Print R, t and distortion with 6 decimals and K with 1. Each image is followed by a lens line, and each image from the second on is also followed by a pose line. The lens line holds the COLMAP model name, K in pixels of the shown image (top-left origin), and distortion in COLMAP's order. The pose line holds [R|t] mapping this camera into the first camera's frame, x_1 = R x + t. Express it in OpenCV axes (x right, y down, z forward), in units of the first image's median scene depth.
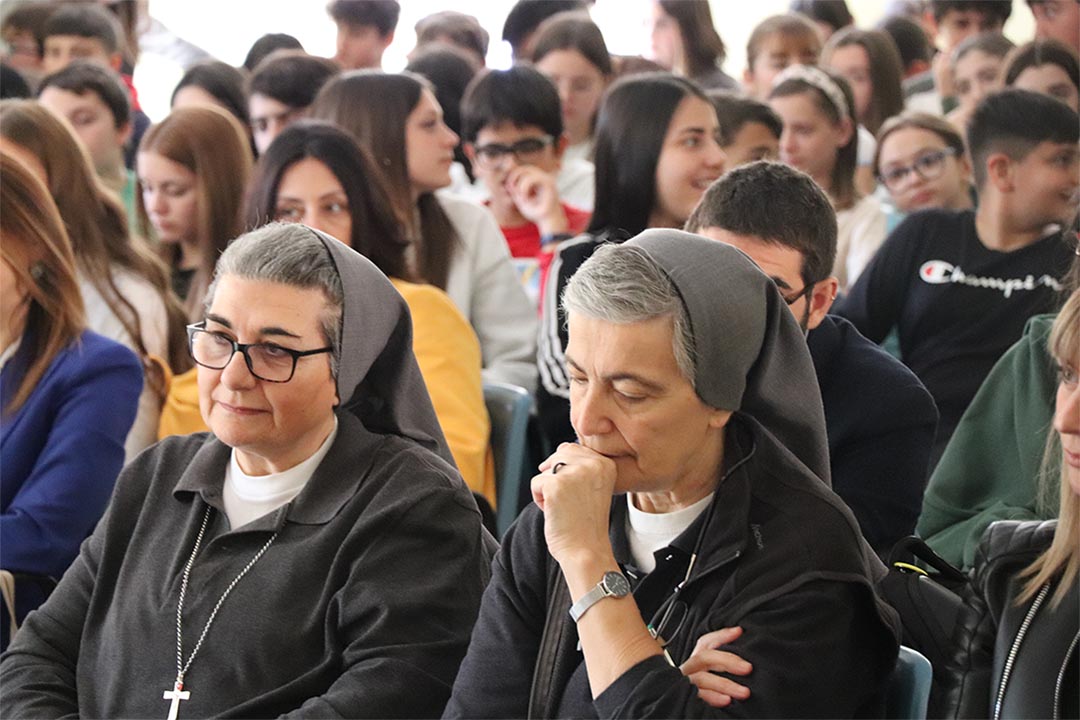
lens RADIAL K [[5450.8, 0, 540.0], [0, 5450.8, 360.0], [0, 0, 1]] dist [-0.301392, 1.582983]
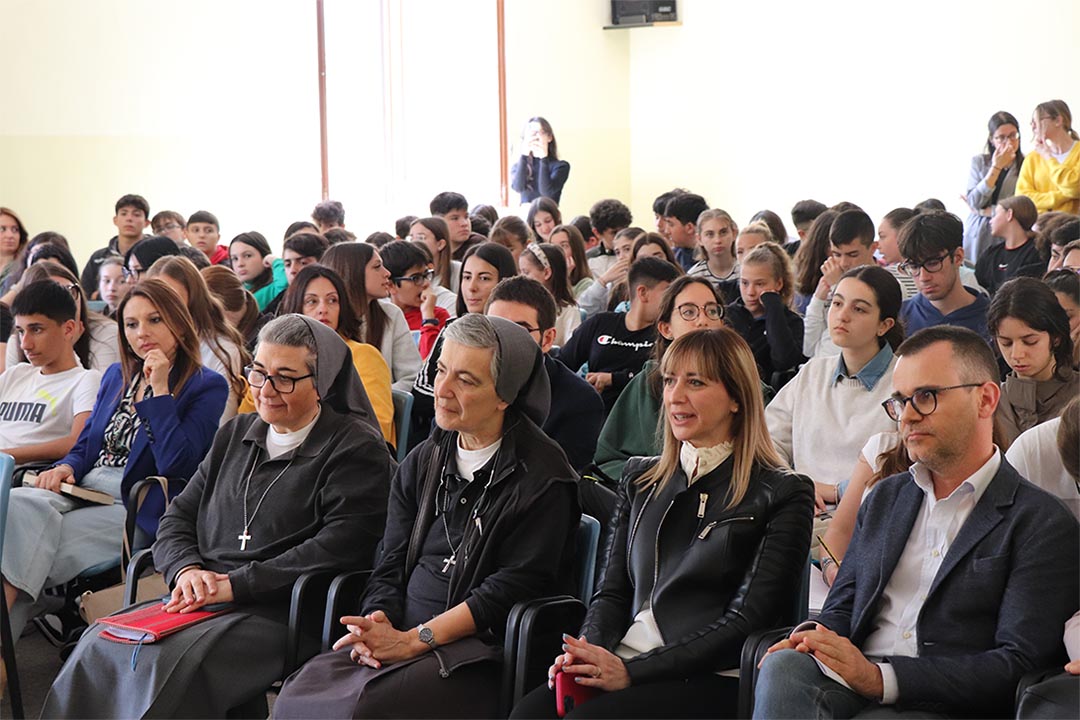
lens RADIAL K [[2272.1, 0, 540.0], [0, 2272.1, 360.0], [0, 0, 1]] dist [0.202848, 0.330976]
pose [[0.998820, 0.009940, 0.047529, 0.005195], [-0.009829, 0.999948, -0.002586, -0.006017], [-0.047553, 0.002116, 0.998866, 0.111542]]
